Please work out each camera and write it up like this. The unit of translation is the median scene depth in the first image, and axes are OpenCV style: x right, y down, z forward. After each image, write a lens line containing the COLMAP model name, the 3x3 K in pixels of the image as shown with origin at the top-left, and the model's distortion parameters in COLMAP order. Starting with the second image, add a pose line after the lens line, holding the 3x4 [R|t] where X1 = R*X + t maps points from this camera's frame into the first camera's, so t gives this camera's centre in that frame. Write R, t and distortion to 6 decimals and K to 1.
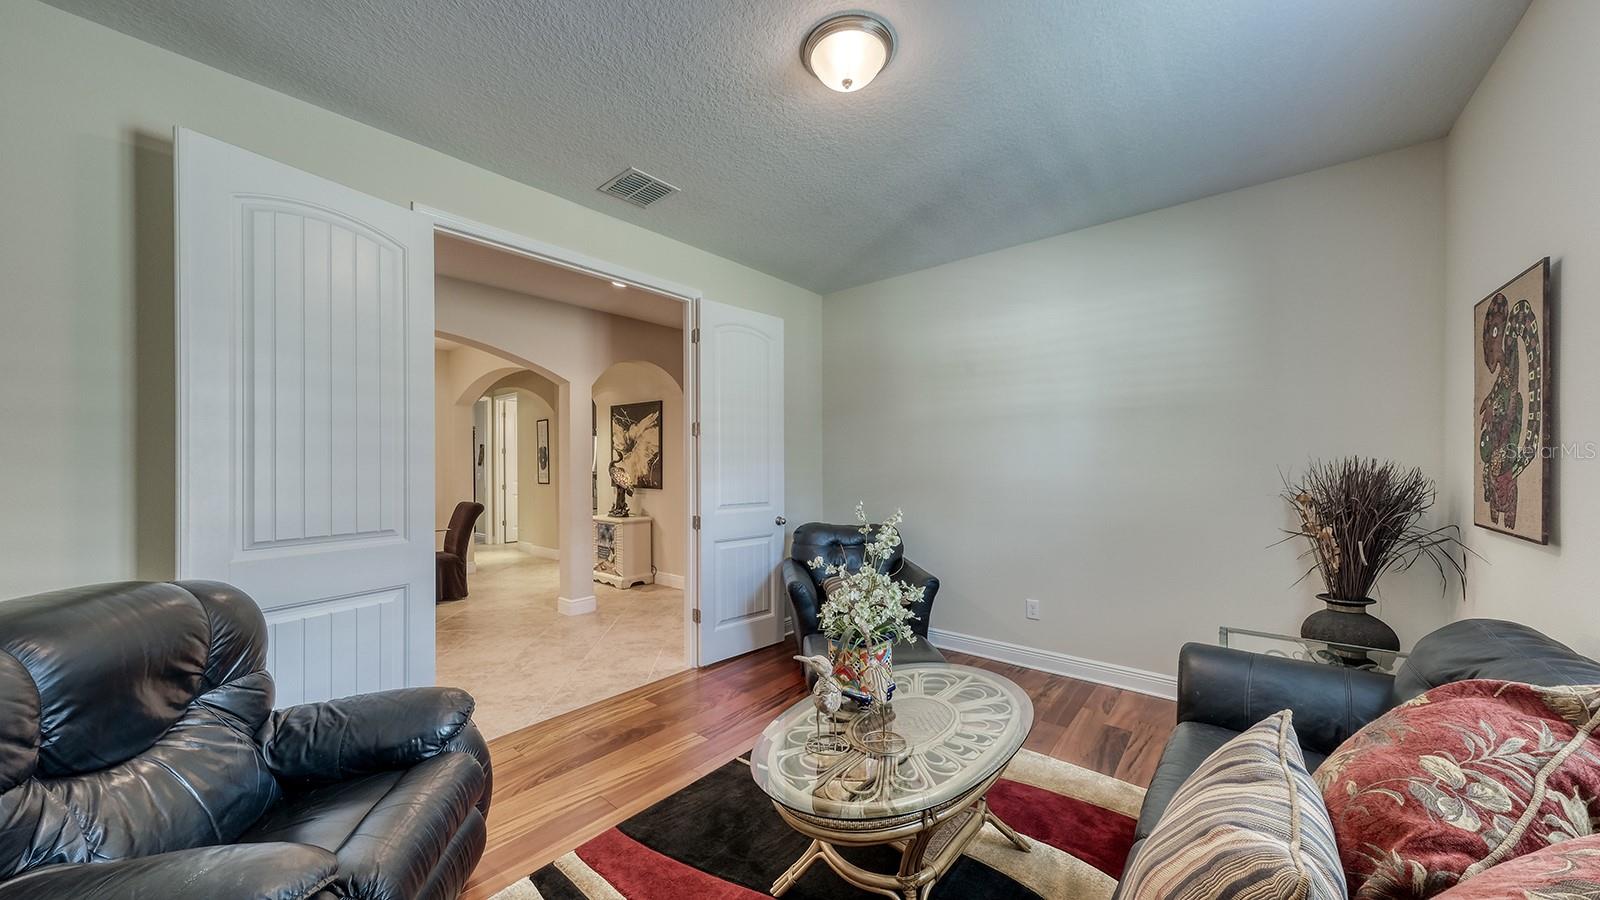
lens RADIAL K [[552.4, 0, 797.2], [0, 552.4, 465.2], [0, 0, 1]] dist [0.000688, 0.000679]
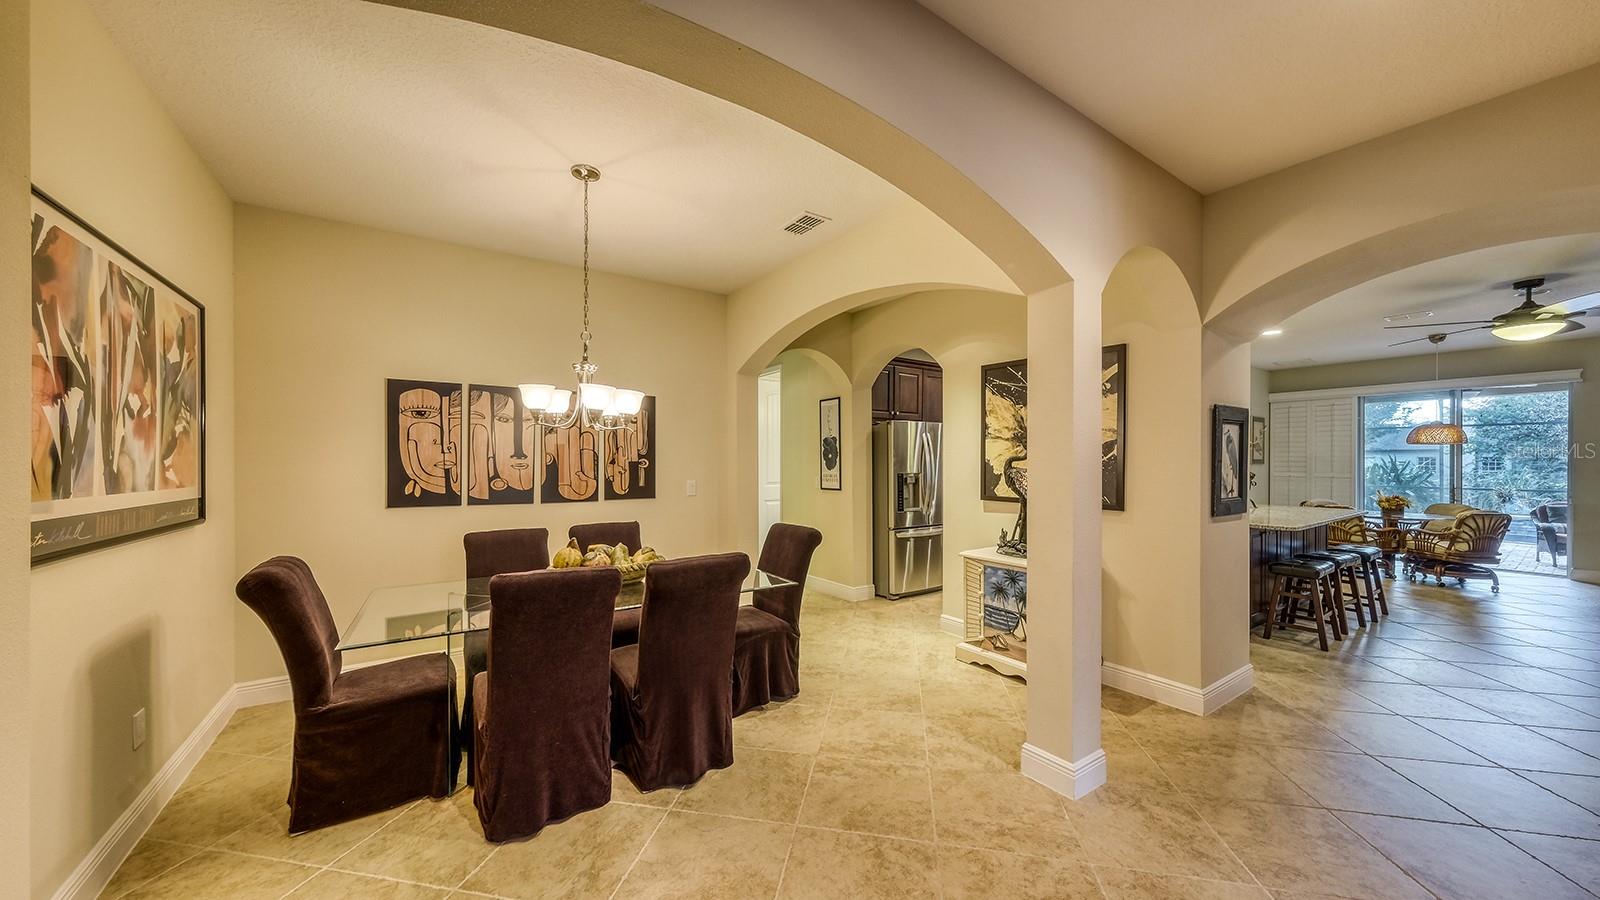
lens RADIAL K [[552.4, 0, 784.5], [0, 552.4, 462.3], [0, 0, 1]] dist [0.000688, 0.000679]
pose [[0.958385, 0.008170, -0.285361, -0.397830], [-0.008630, 0.999963, -0.000353, -0.000237], [0.285348, 0.002801, 0.958420, 0.390225]]
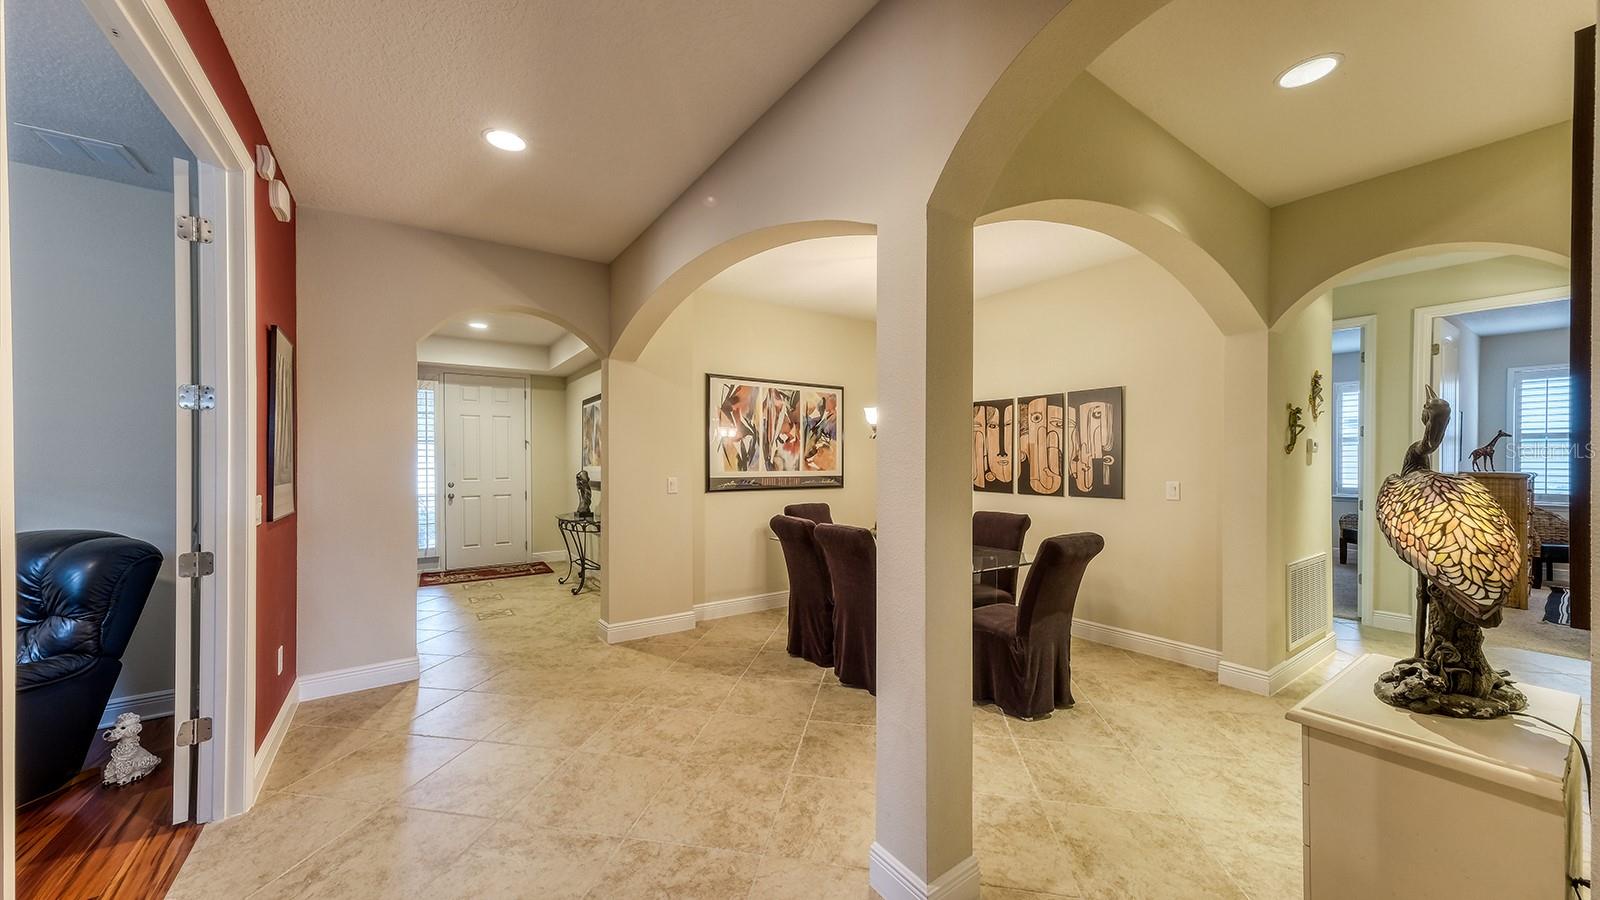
lens RADIAL K [[552.4, 0, 787.4], [0, 552.4, 461.5], [0, 0, 1]] dist [0.000688, 0.000679]
pose [[-0.275141, 0.011187, -0.961339, -0.042148], [0.000074, 0.999933, 0.011616, -0.003959], [0.961404, 0.003125, -0.275123, 0.816031]]
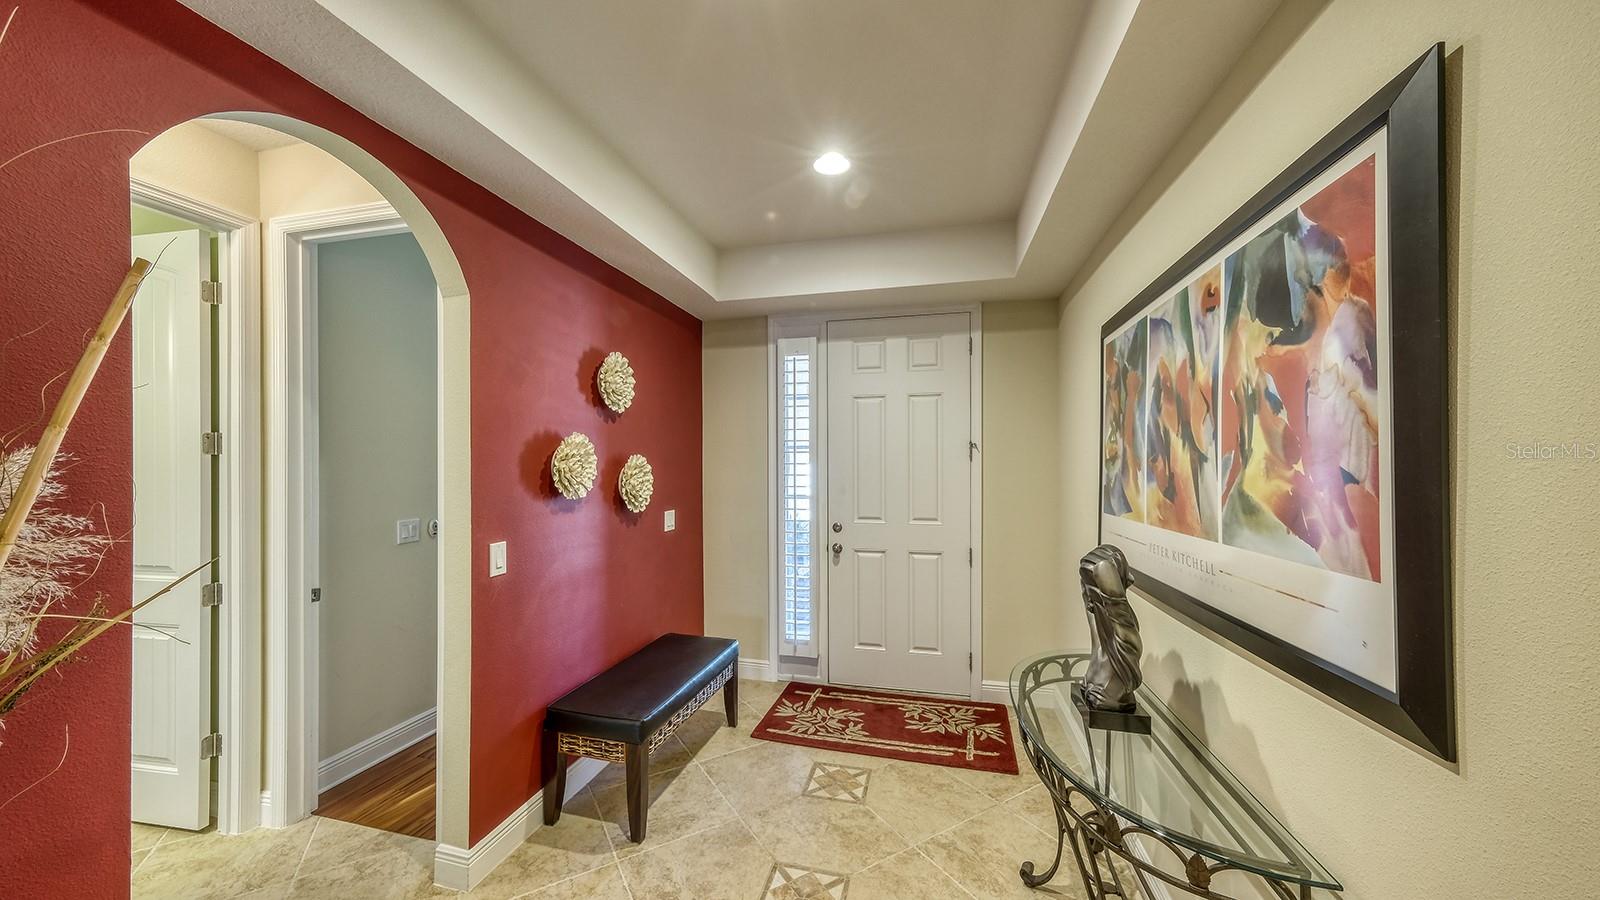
lens RADIAL K [[552.4, 0, 796.4], [0, 552.4, 469.6], [0, 0, 1]] dist [0.000688, 0.000679]
pose [[-0.900215, 0.015041, -0.435187, -0.625750], [0.006260, 0.999747, 0.021602, -0.020713], [0.435402, 0.016722, -0.900081, 0.377725]]
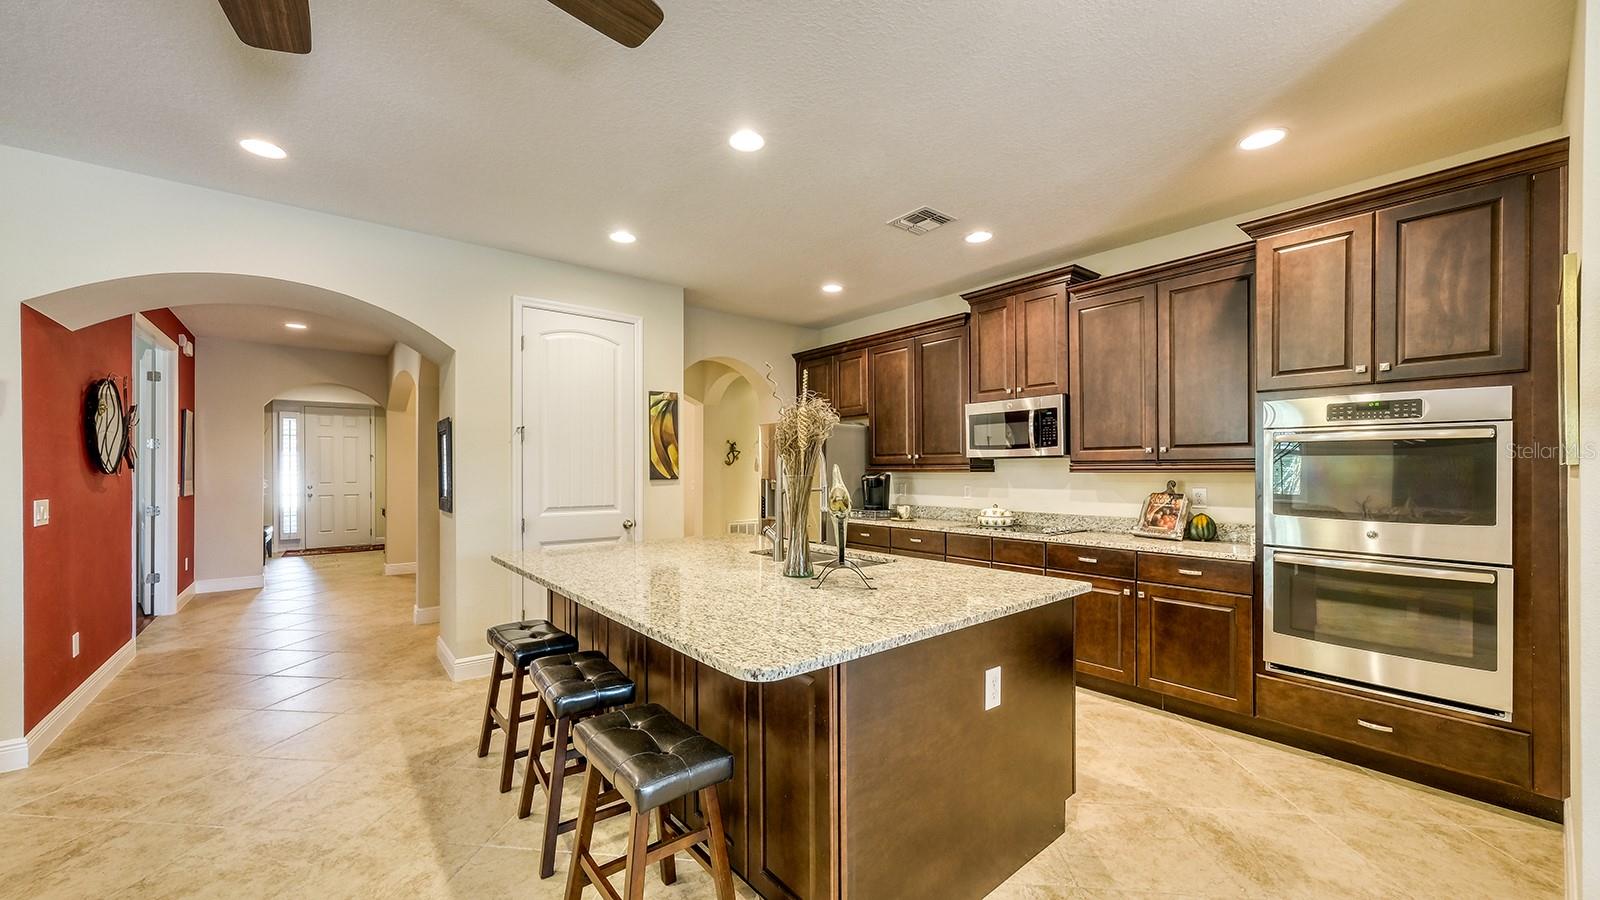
lens RADIAL K [[603.0, 0, 798.8], [0, 603.0, 468.6], [0, 0, 1]] dist [0.007622, 0.000358]
pose [[-0.206568, 0.006532, -0.978410, 0.438868], [0.000613, 0.999978, 0.006546, -0.006266], [0.978432, 0.000753, -0.206567, 1.532299]]
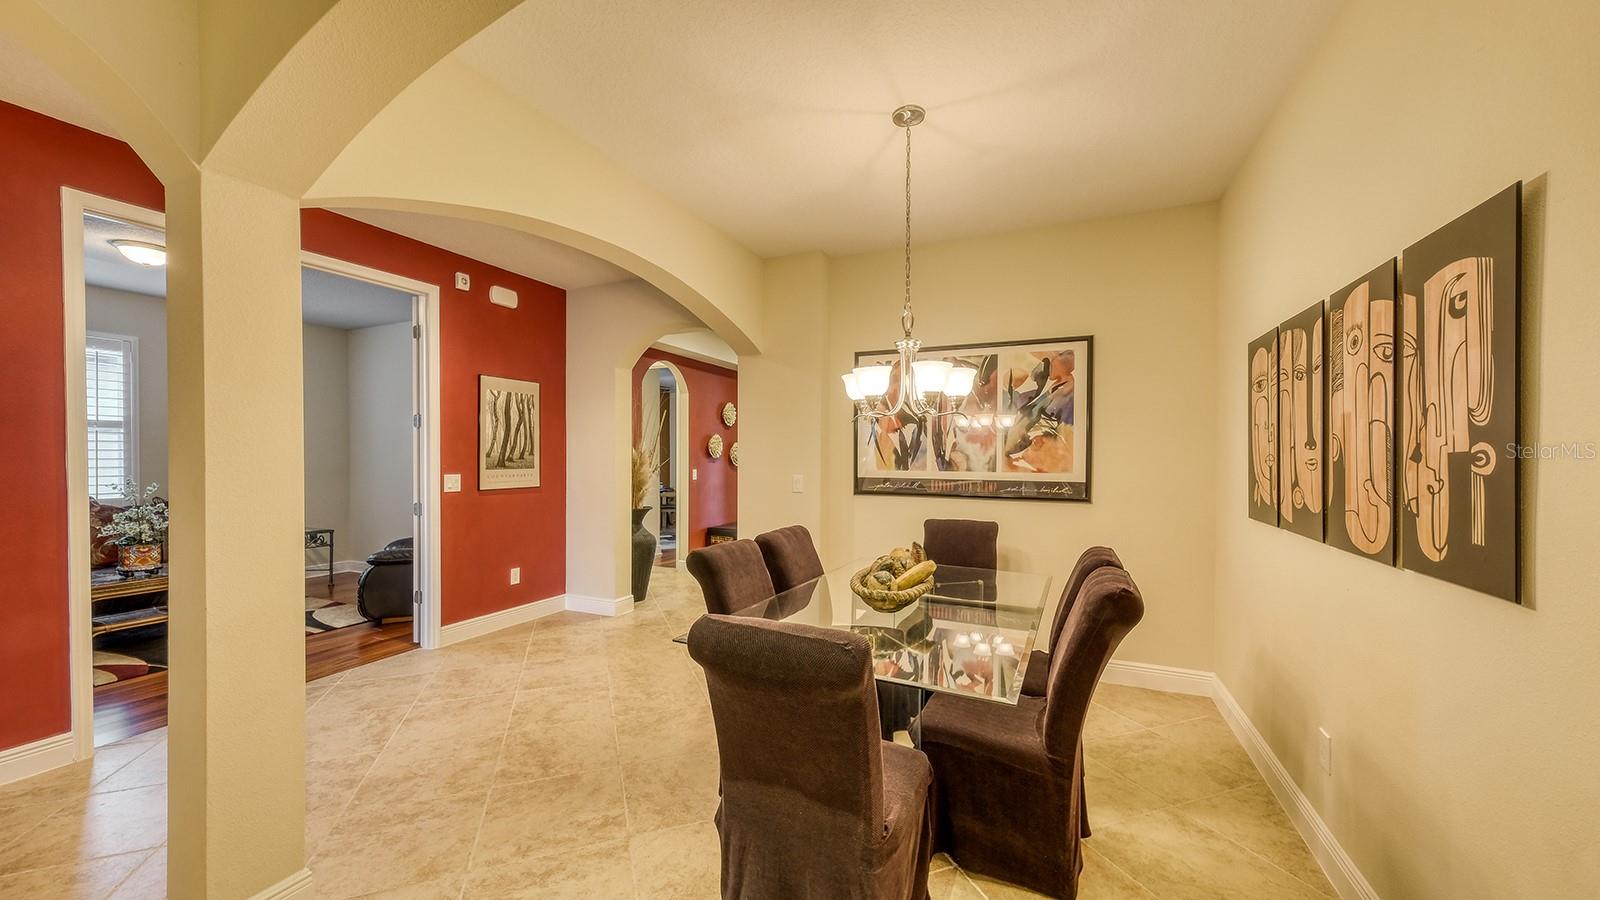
lens RADIAL K [[572.7, 0, 788.5], [0, 572.7, 454.8], [0, 0, 1]] dist [0.009482, 0.000217]
pose [[-0.965455, 0.005972, -0.260502, -0.493040], [0.005246, 0.999980, 0.003485, -0.001098], [0.260518, 0.001998, -0.965467, 1.122106]]
